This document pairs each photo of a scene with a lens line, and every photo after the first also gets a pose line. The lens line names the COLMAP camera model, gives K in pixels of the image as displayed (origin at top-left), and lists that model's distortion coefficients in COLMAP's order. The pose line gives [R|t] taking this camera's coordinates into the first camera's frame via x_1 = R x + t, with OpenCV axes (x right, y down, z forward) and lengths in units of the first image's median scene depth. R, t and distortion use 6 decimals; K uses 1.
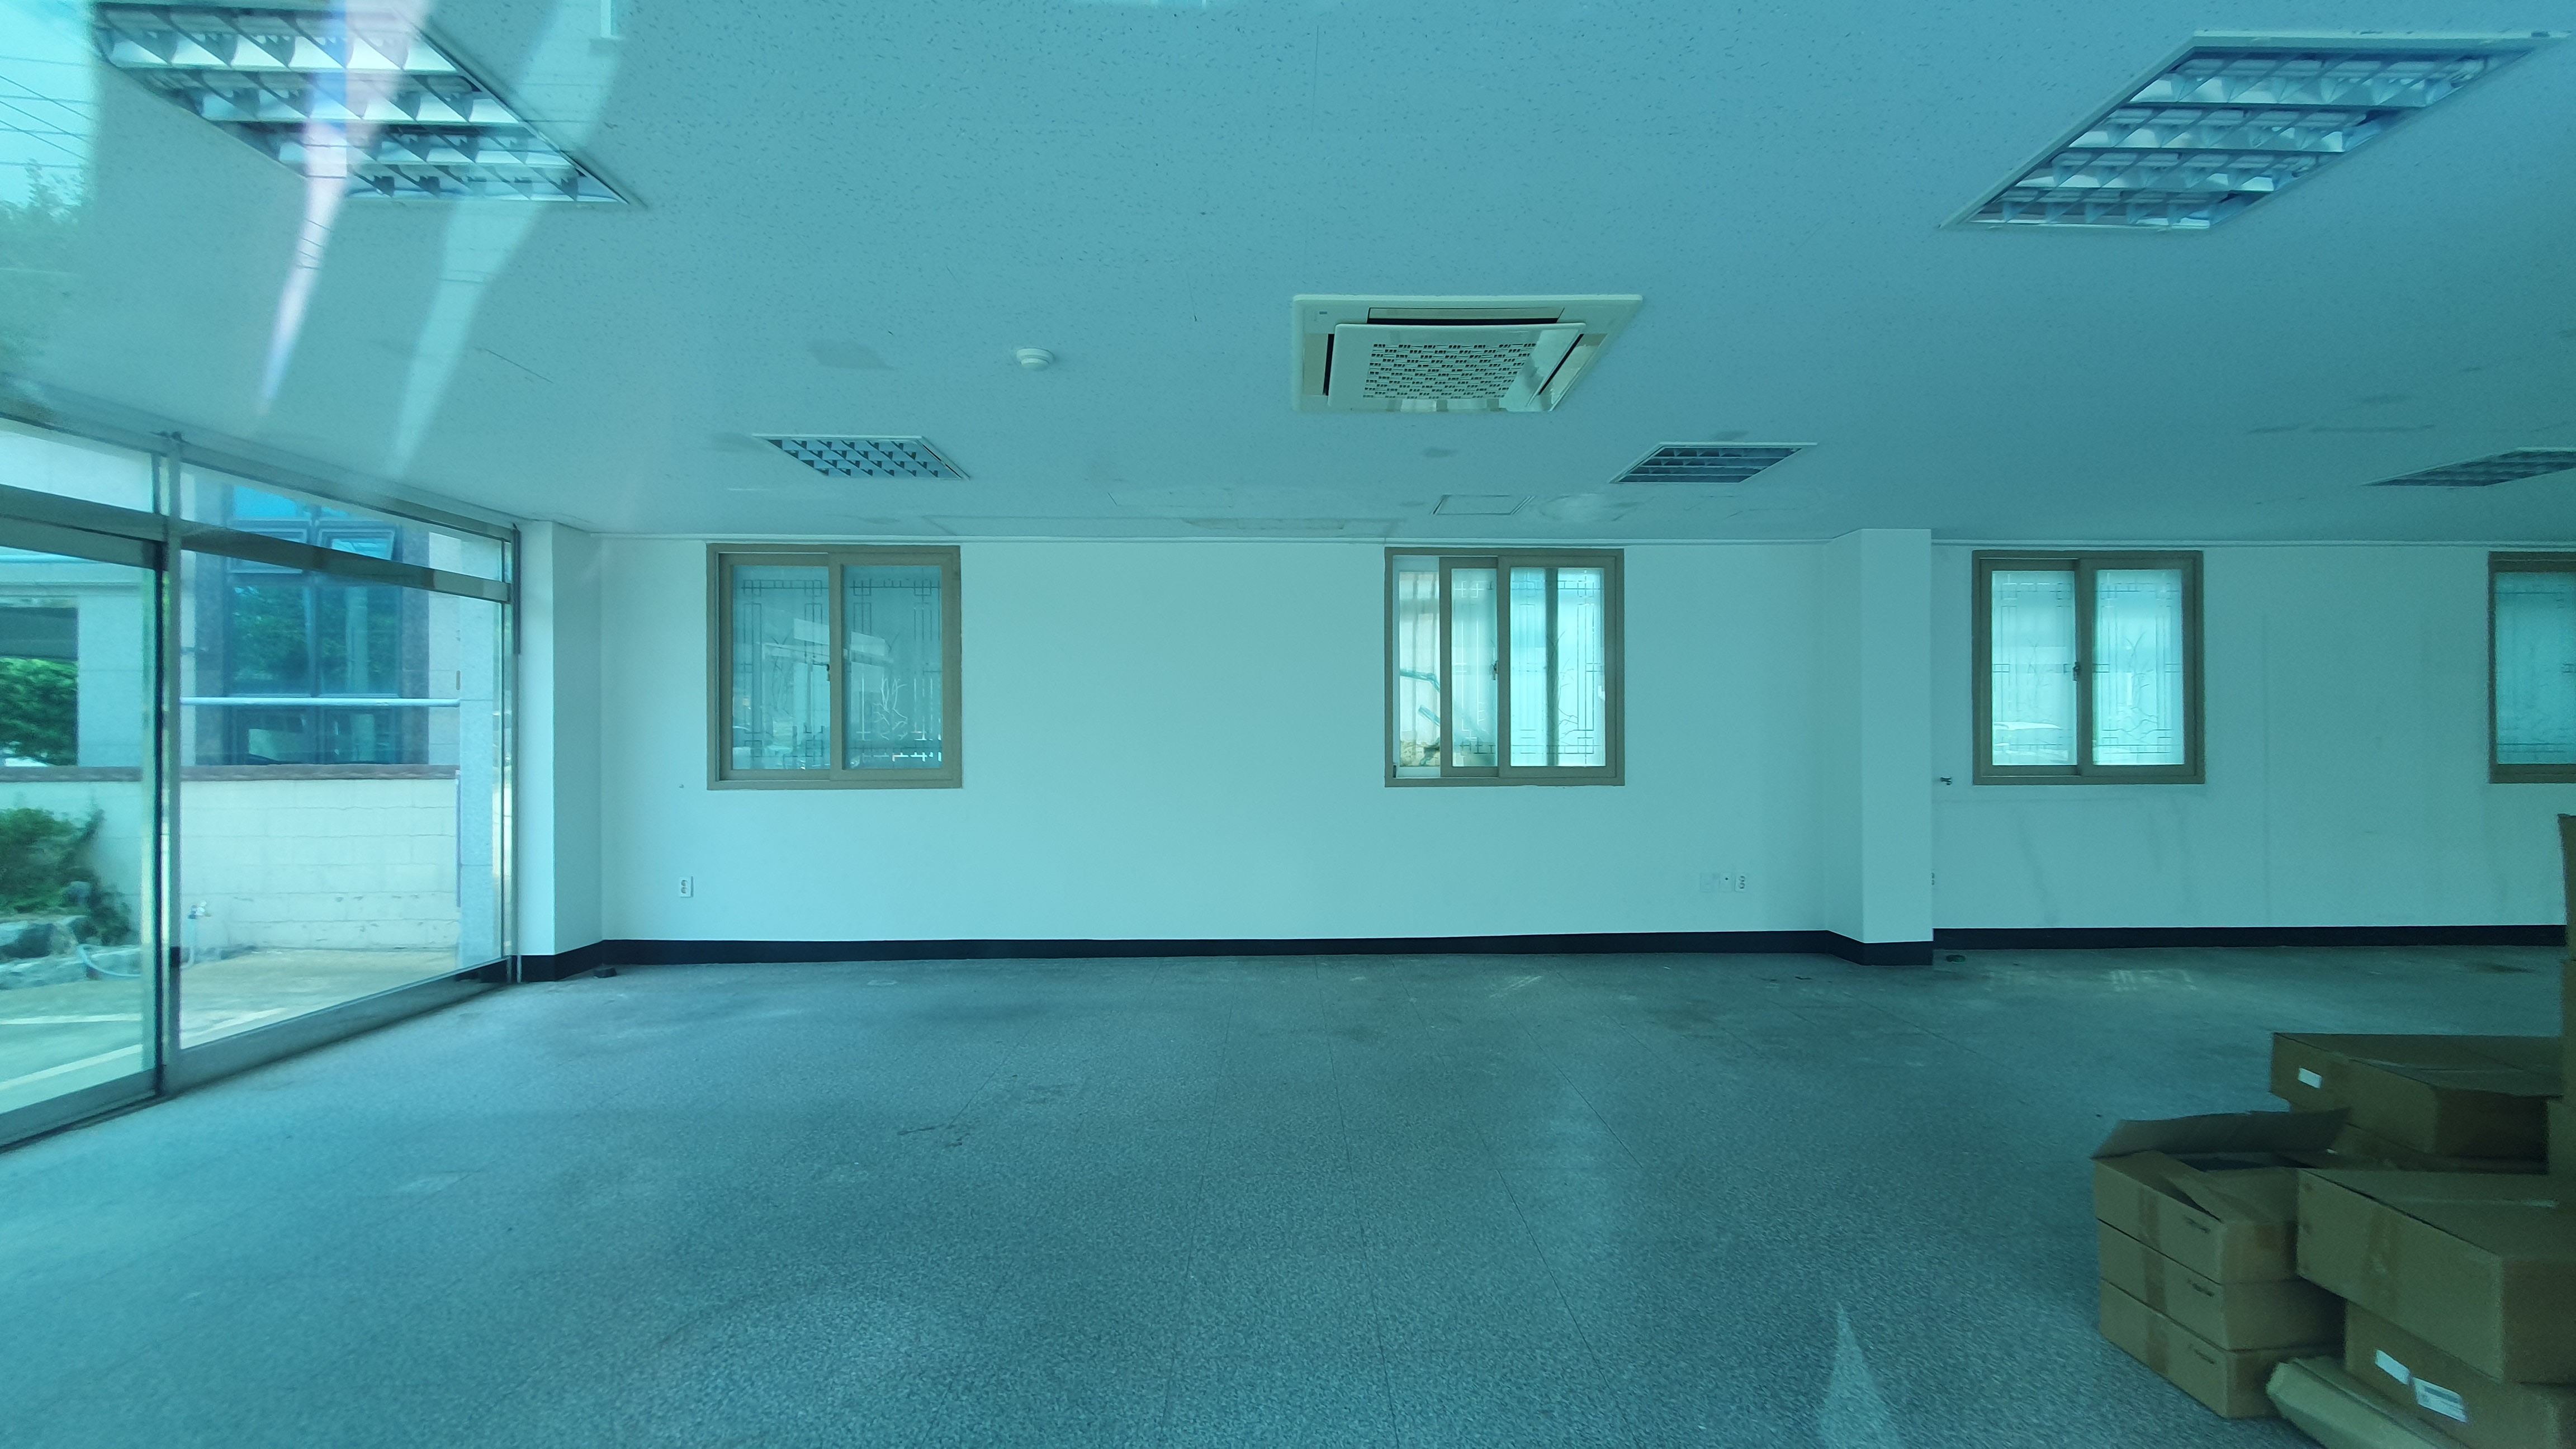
lens RADIAL K [[939.7, 0, 1288.1], [0, 939.7, 735.3], [0, 0, 1]] dist [0.010159, 0.000161]
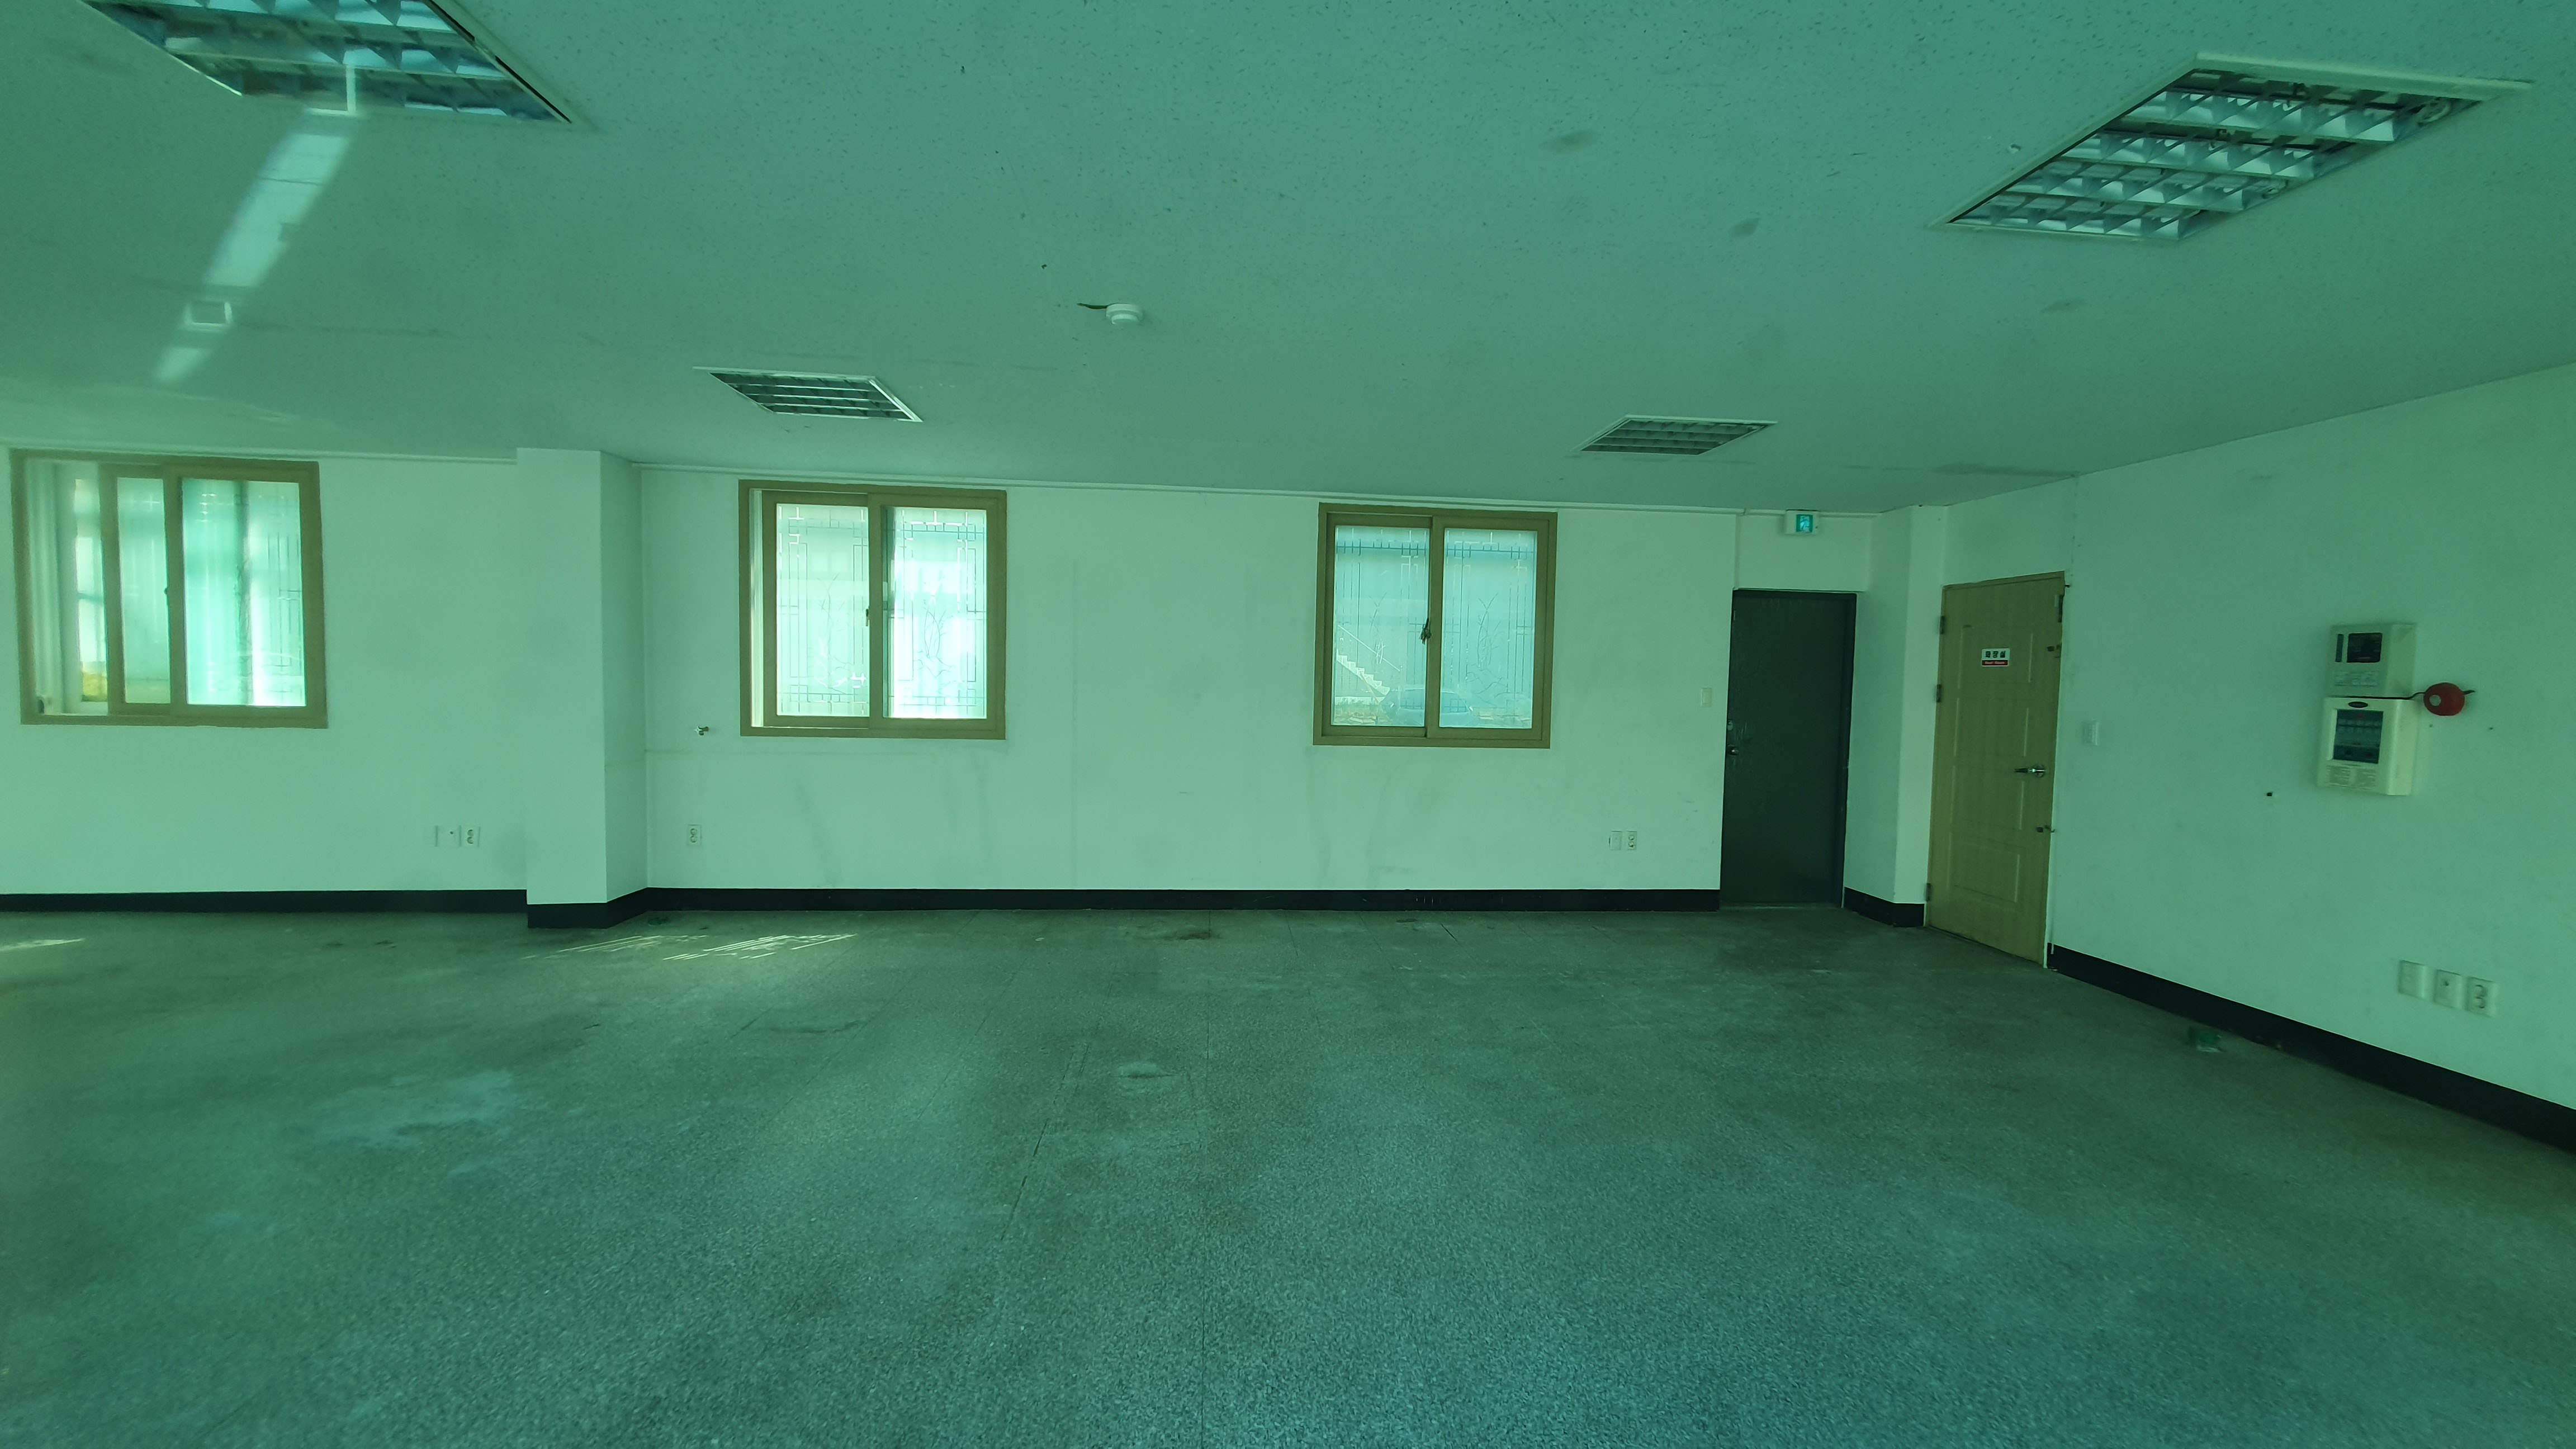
lens RADIAL K [[1017.3, 0, 1269.9], [0, 1017.3, 727.1], [0, 0, 1]] dist [0.008364, 0.000014]
pose [[0.998169, 0.021128, 0.056683, 1.170963], [-0.024215, 0.998228, 0.054354, -0.022945], [-0.055434, -0.055627, 0.996912, -0.023372]]
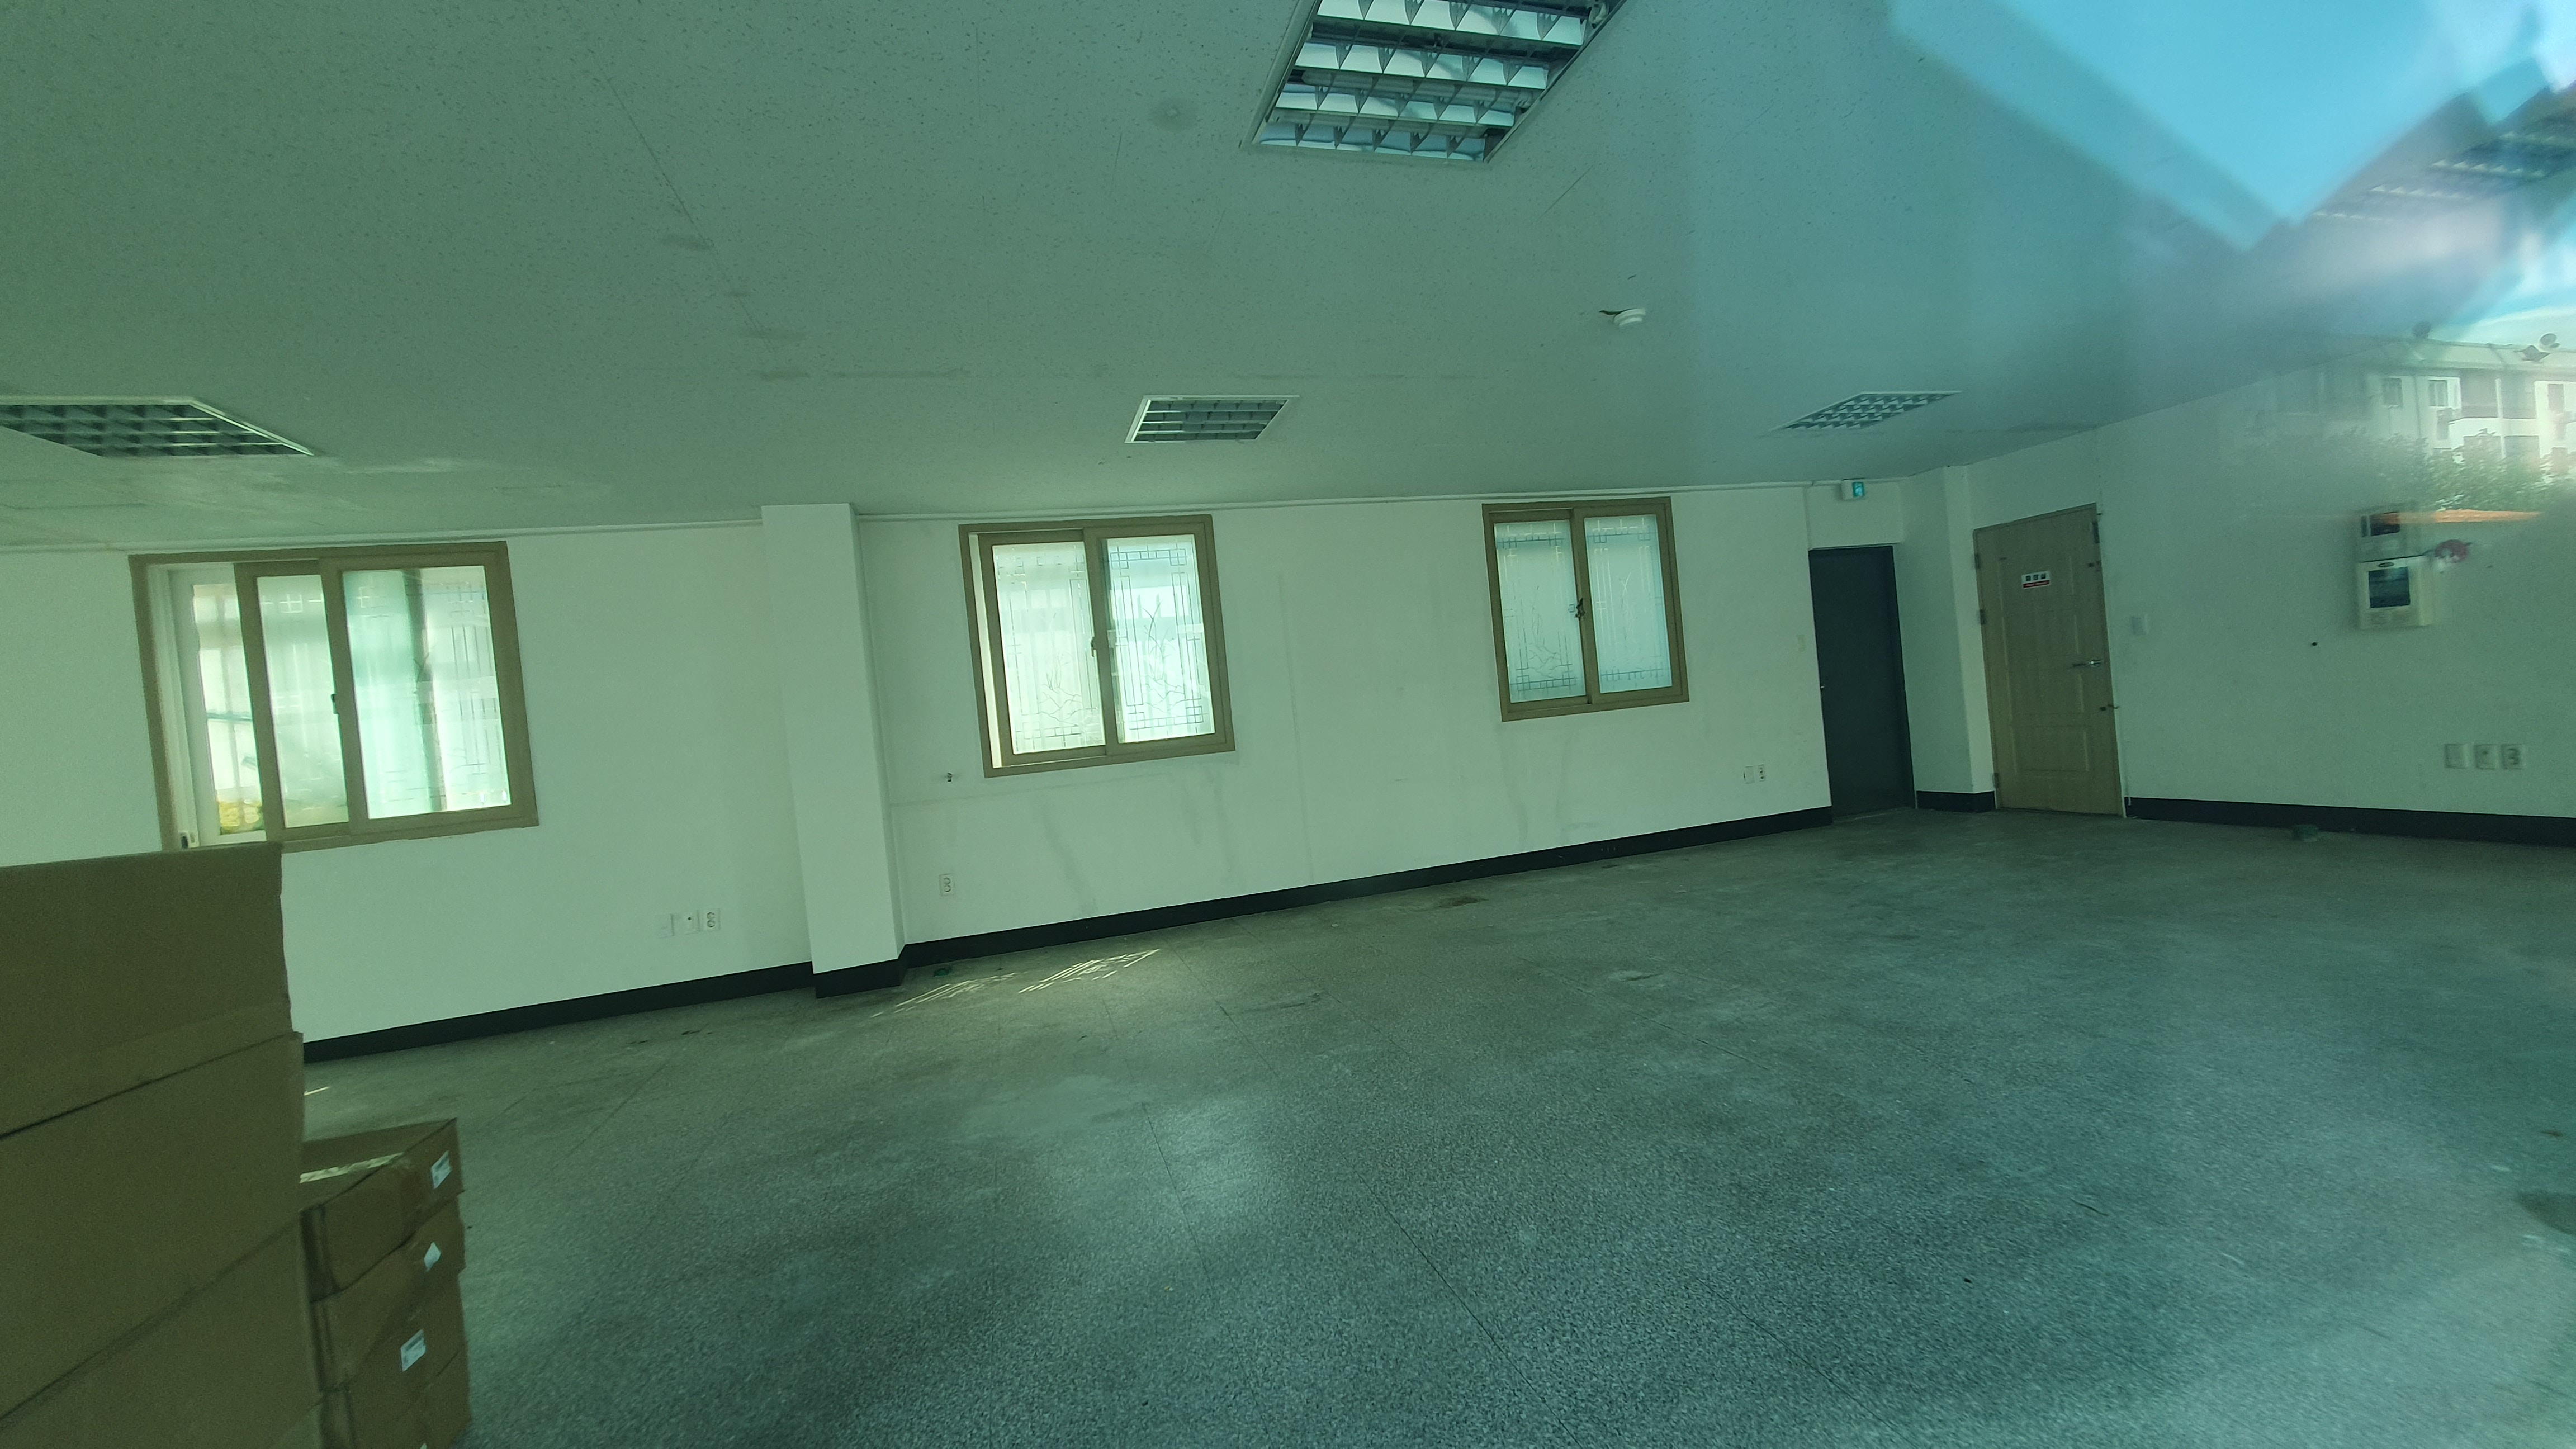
lens RADIAL K [[1017.3, 0, 1298.9], [0, 1017.3, 728.5], [0, 0, 1]] dist [0.008364, 0.000014]
pose [[0.963768, -0.097746, 0.248187, 0.769620], [0.095368, 0.995207, 0.021615, 0.011484], [-0.249110, 0.002837, 0.968471, -0.040482]]
